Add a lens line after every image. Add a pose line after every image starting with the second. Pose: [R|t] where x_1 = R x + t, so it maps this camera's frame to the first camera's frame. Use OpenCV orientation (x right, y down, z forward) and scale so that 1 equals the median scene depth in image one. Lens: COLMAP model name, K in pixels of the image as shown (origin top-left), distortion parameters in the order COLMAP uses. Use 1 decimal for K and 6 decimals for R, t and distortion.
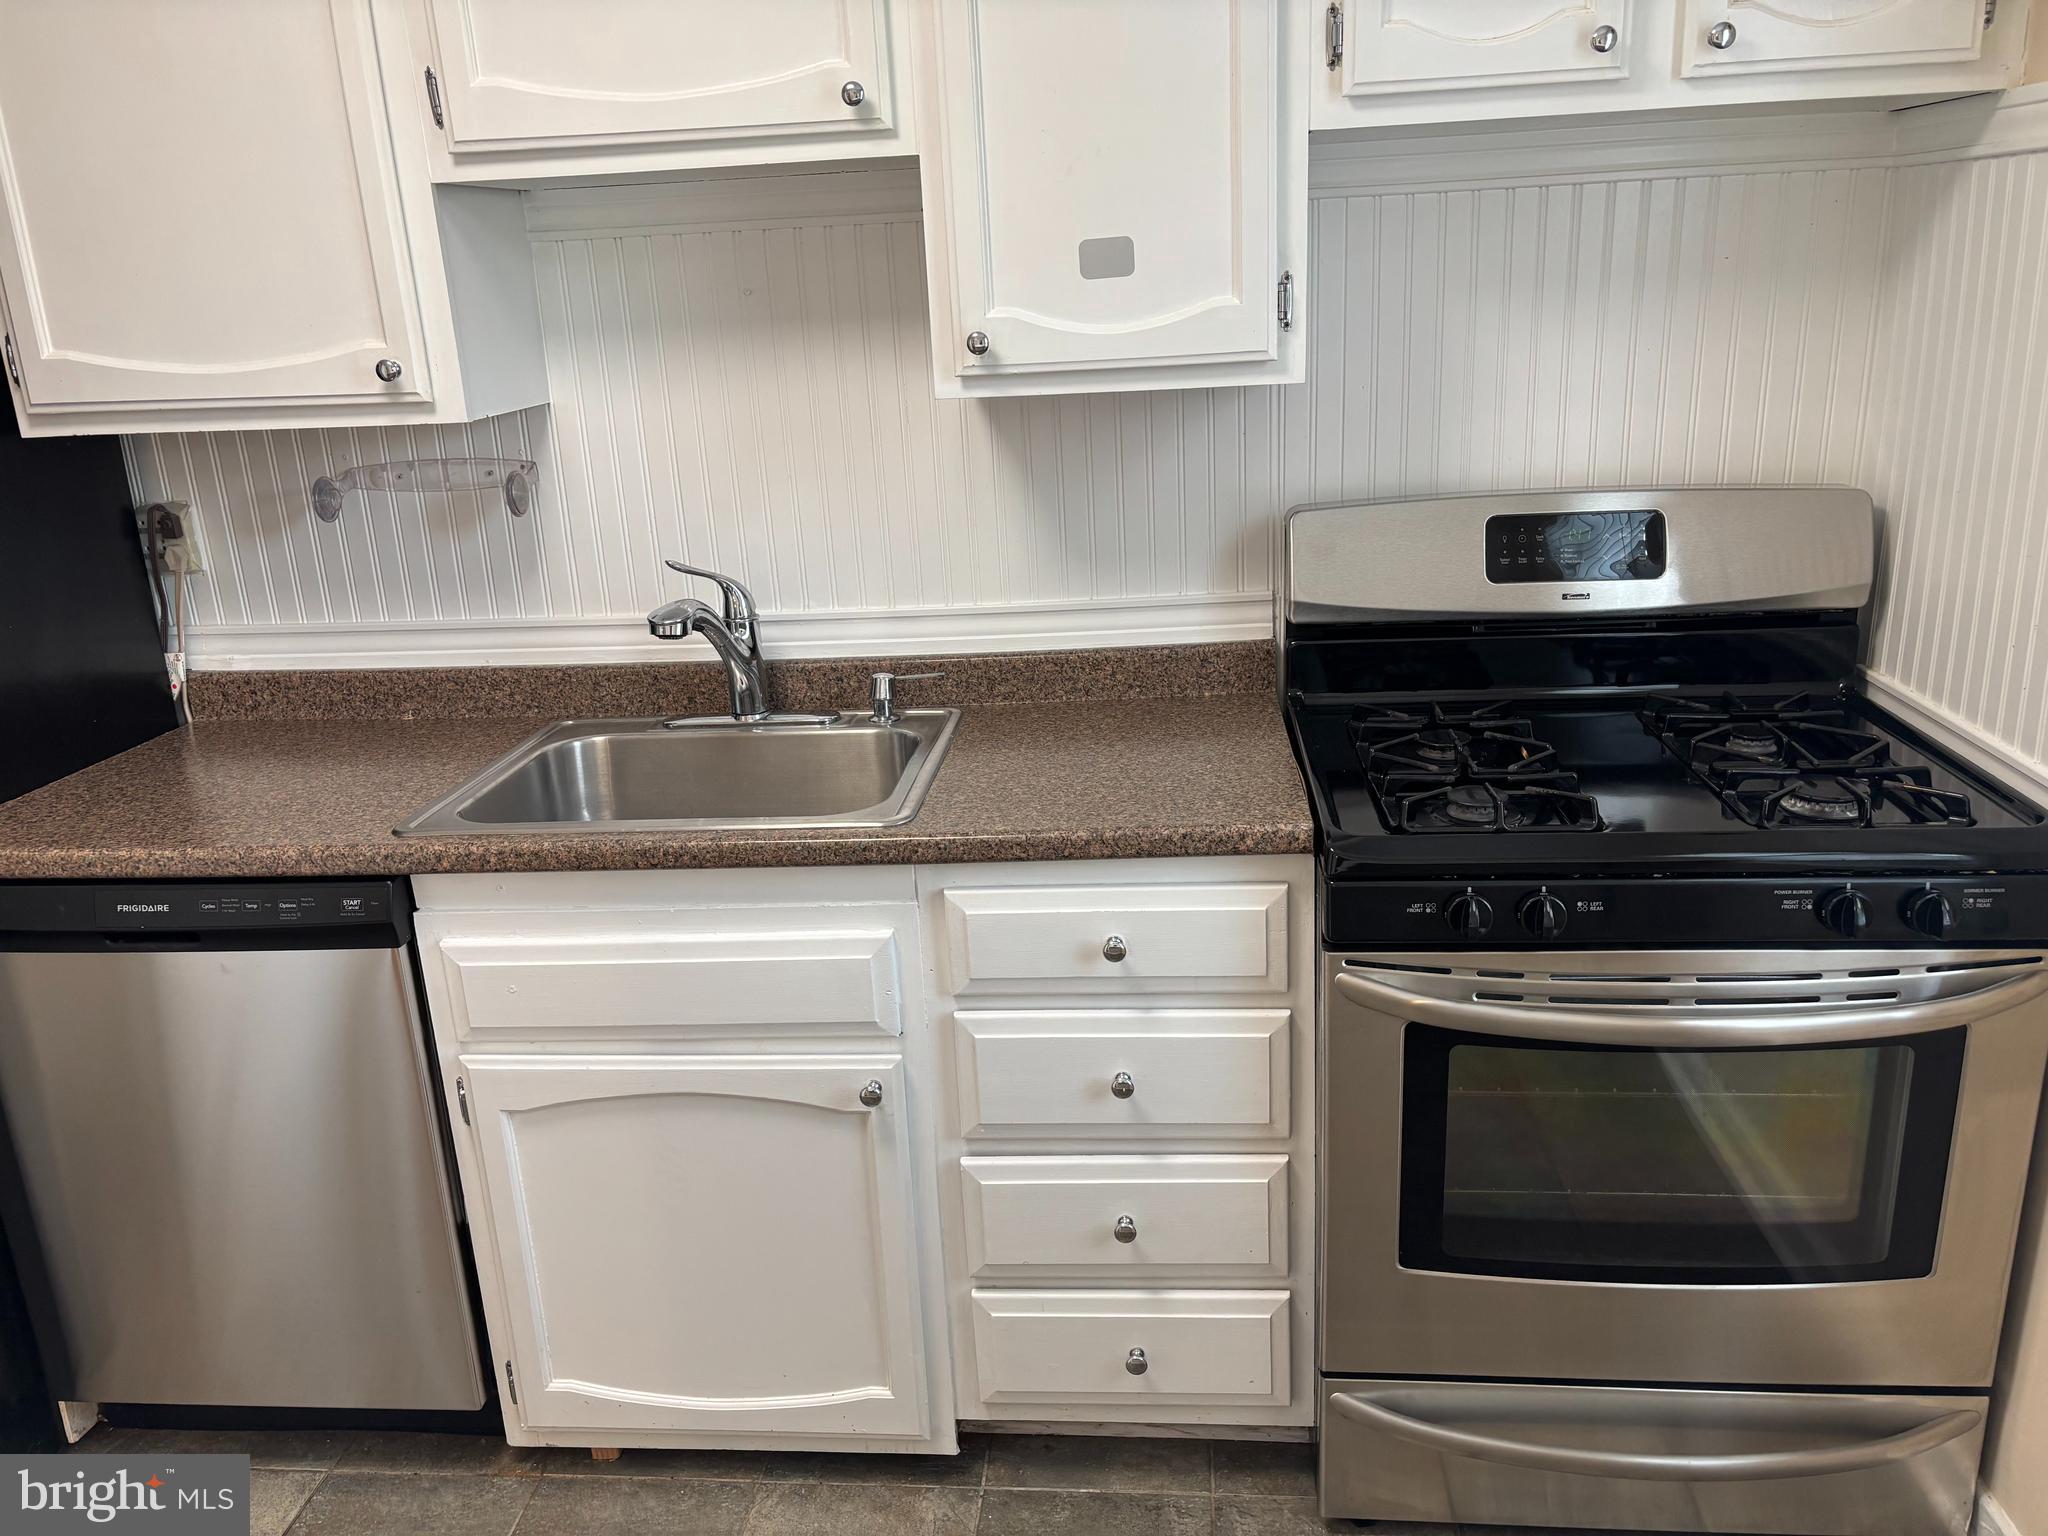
lens RADIAL K [[1570.6, 0, 1027.0], [0, 1570.6, 765.2], [0, 0, 1]] dist [0.032153, -0.013275]
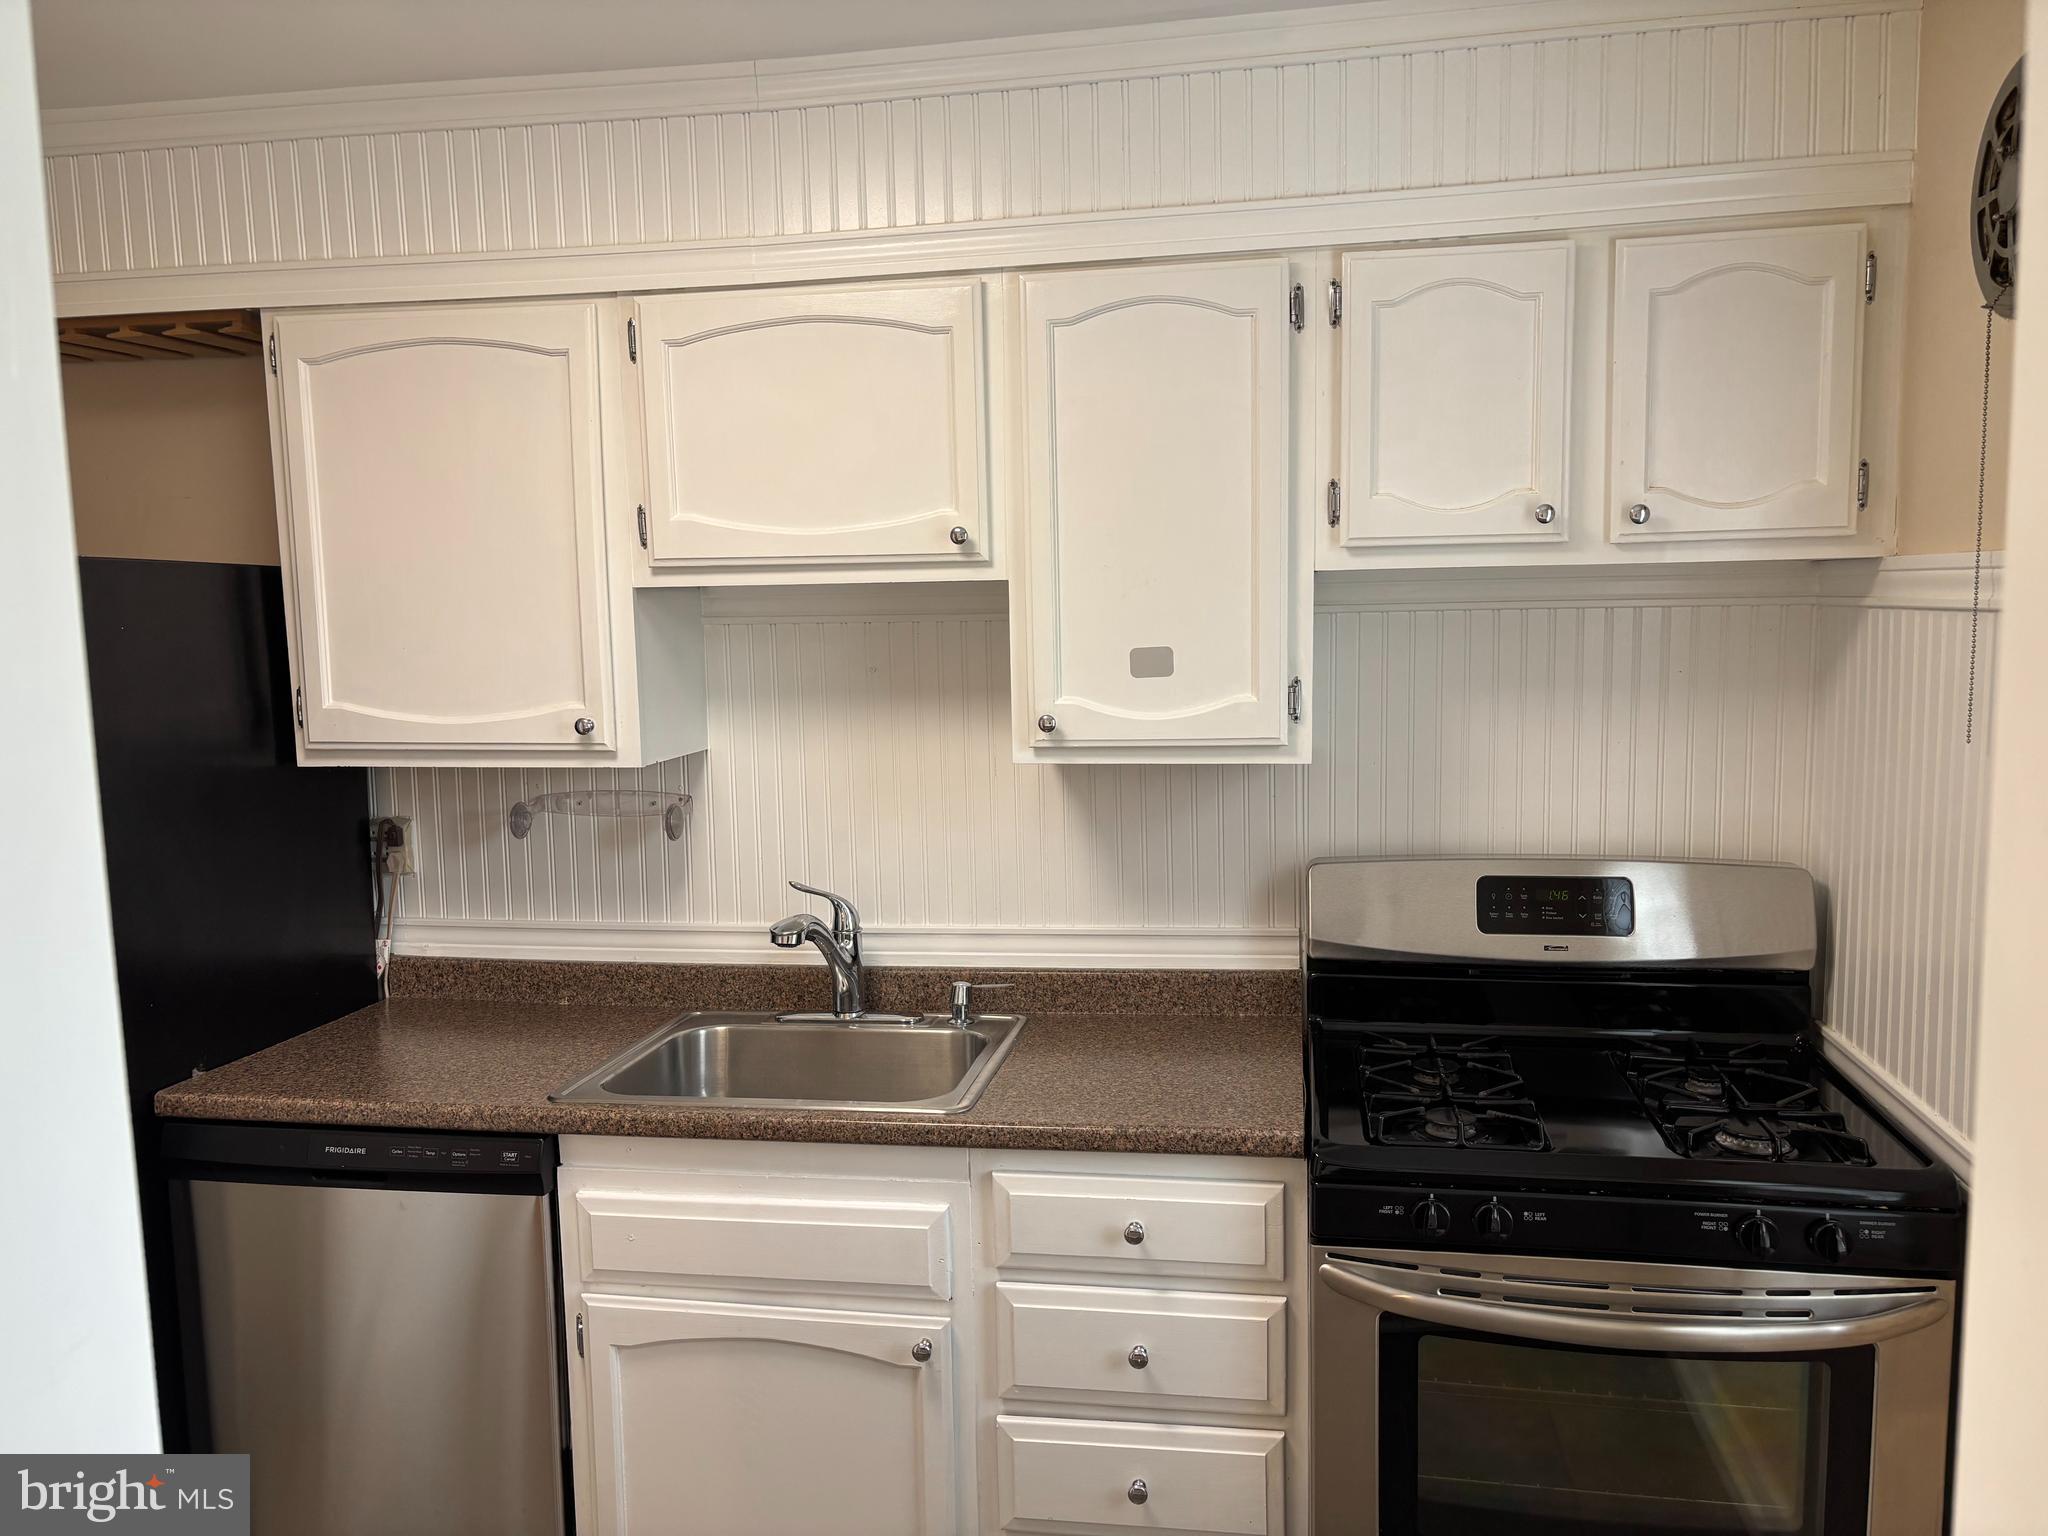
lens RADIAL K [[1573.5, 0, 1024.0], [0, 1573.5, 768.0], [0, 0, 1]] dist [0.019636, -0.003656]
pose [[0.995900, 0.037430, -0.082352, 0.052609], [-0.052477, 0.980590, -0.188919, 0.003323], [0.073682, 0.192466, 0.978534, -0.205713]]
